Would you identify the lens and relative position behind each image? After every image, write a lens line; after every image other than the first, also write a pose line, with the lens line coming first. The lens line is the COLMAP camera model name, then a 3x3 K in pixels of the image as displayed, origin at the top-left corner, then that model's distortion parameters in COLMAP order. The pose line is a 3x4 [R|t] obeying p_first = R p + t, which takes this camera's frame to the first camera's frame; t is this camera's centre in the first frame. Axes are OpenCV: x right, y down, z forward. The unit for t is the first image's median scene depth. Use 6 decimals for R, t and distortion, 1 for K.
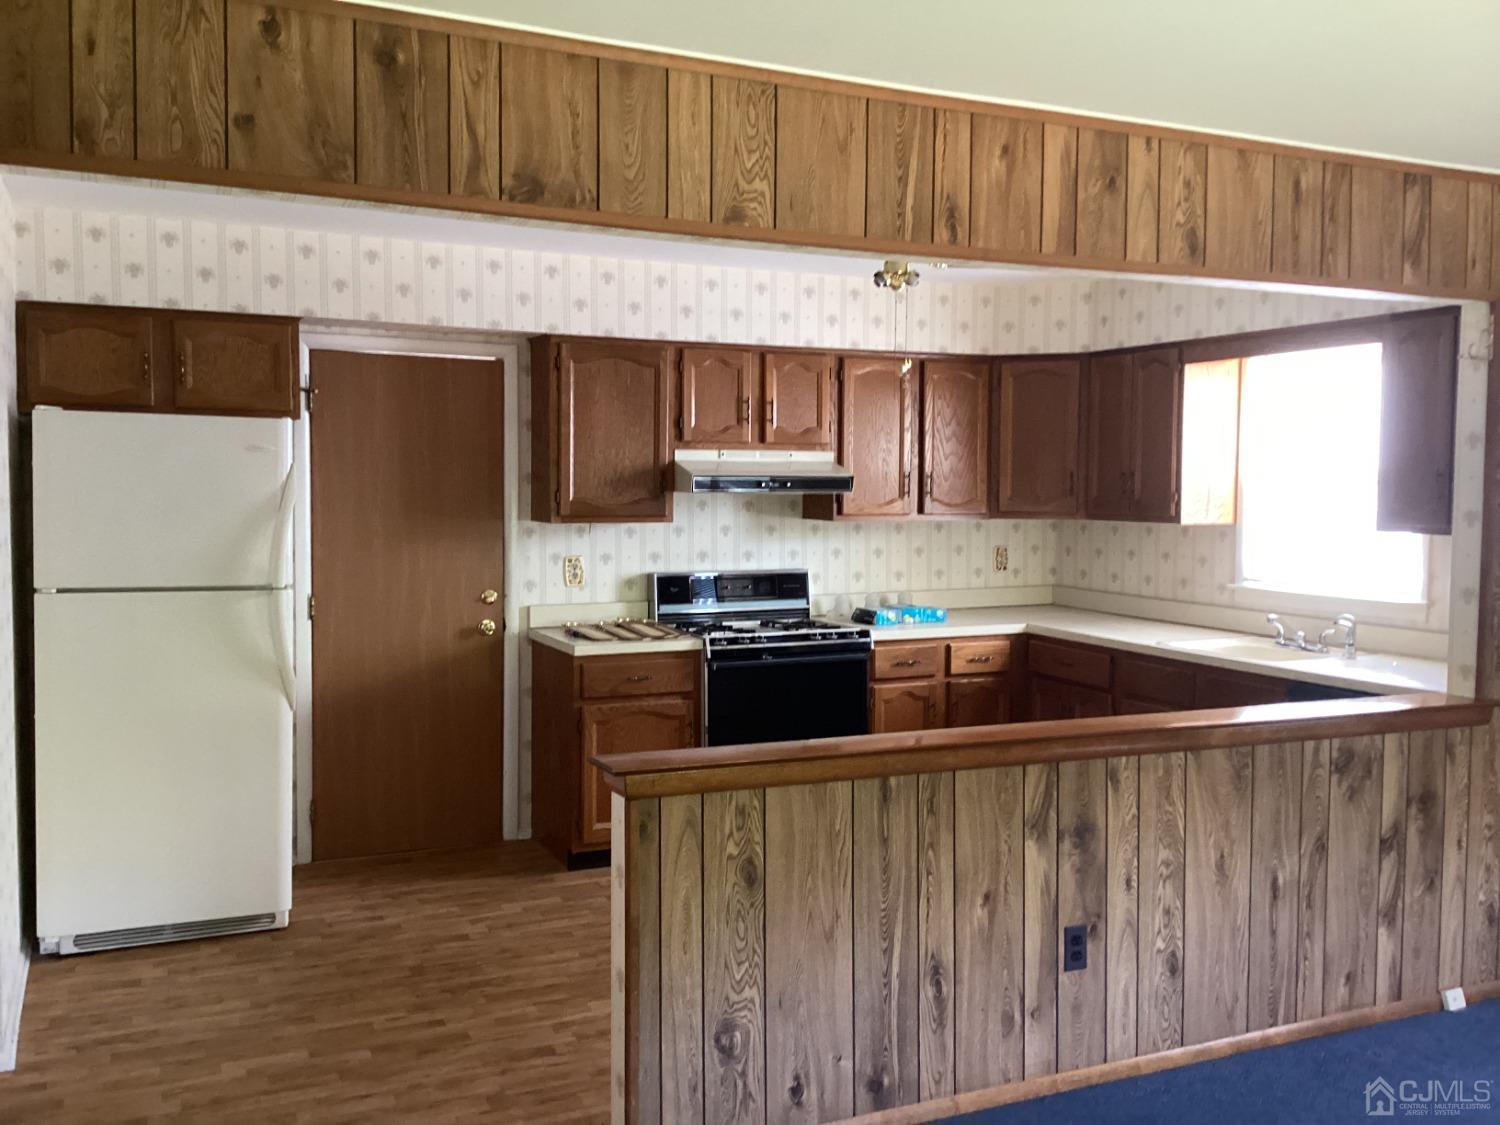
lens RADIAL K [[1341.8, 0, 749.2], [0, 1341.8, 553.3], [0, 0, 1]] dist [0.104919, -0.153818]
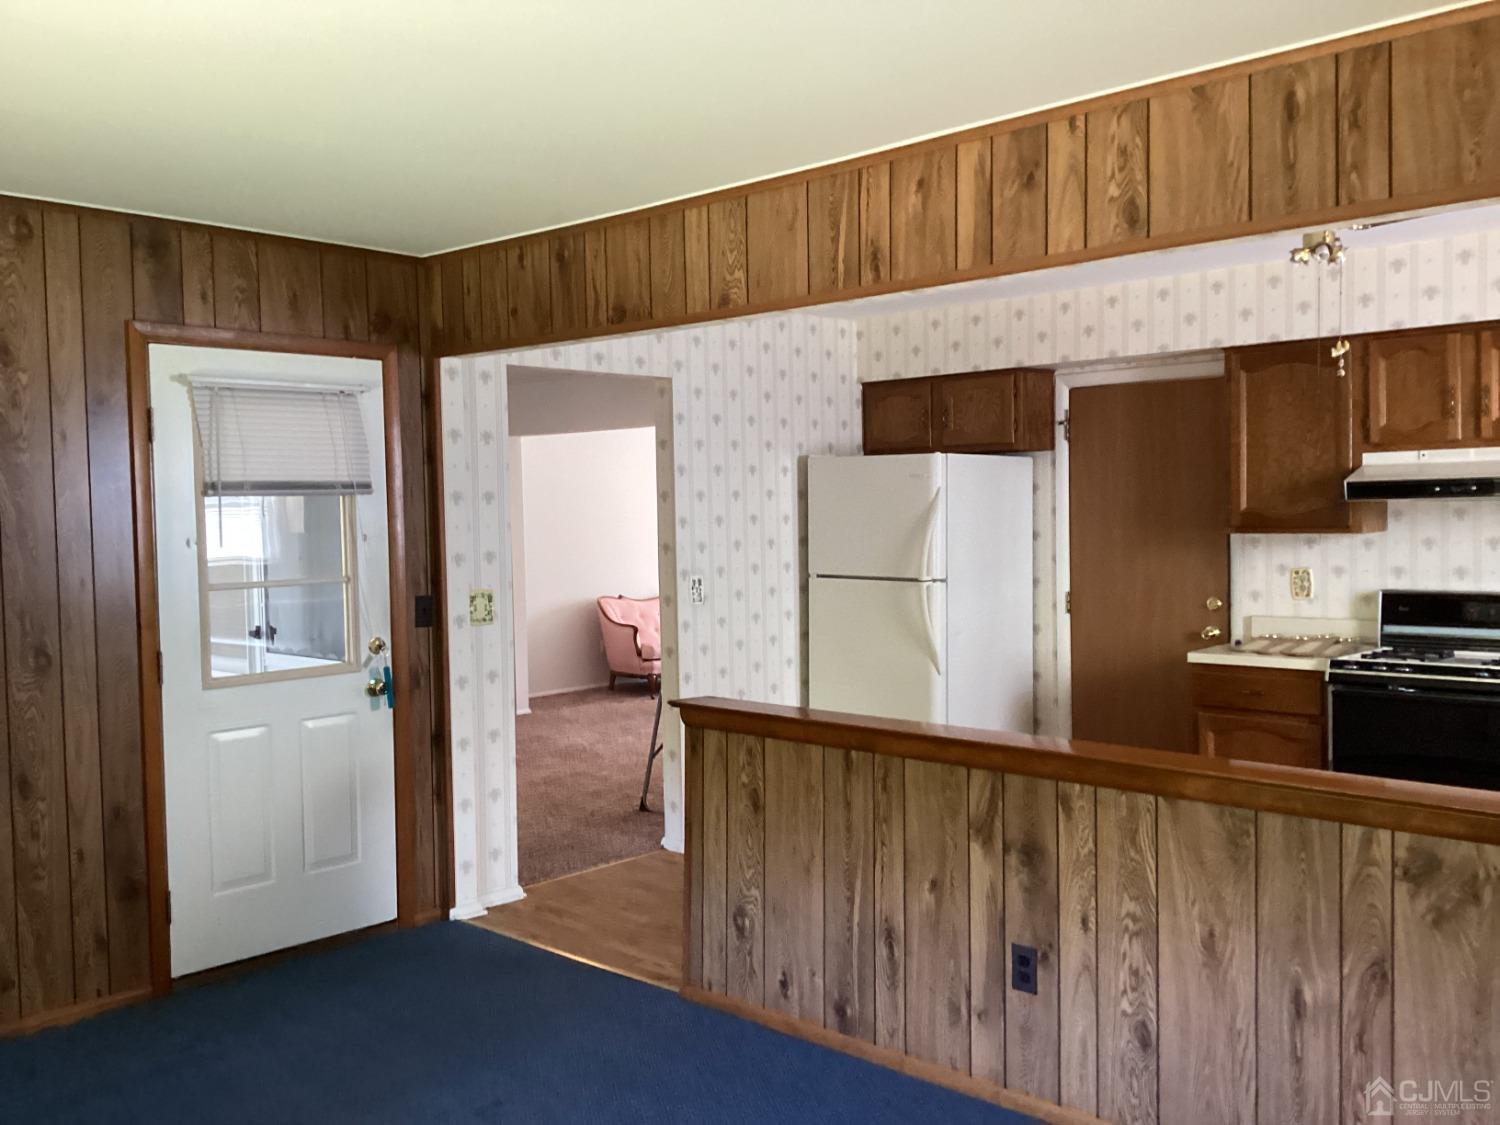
lens RADIAL K [[1341.8, 0, 749.2], [0, 1341.8, 553.3], [0, 0, 1]] dist [0.104919, -0.153818]
pose [[0.379736, 0.016677, -0.924945, 1.057773], [-0.026068, 0.999633, 0.007322, -0.008602], [0.924728, 0.021331, 0.380031, 0.441911]]
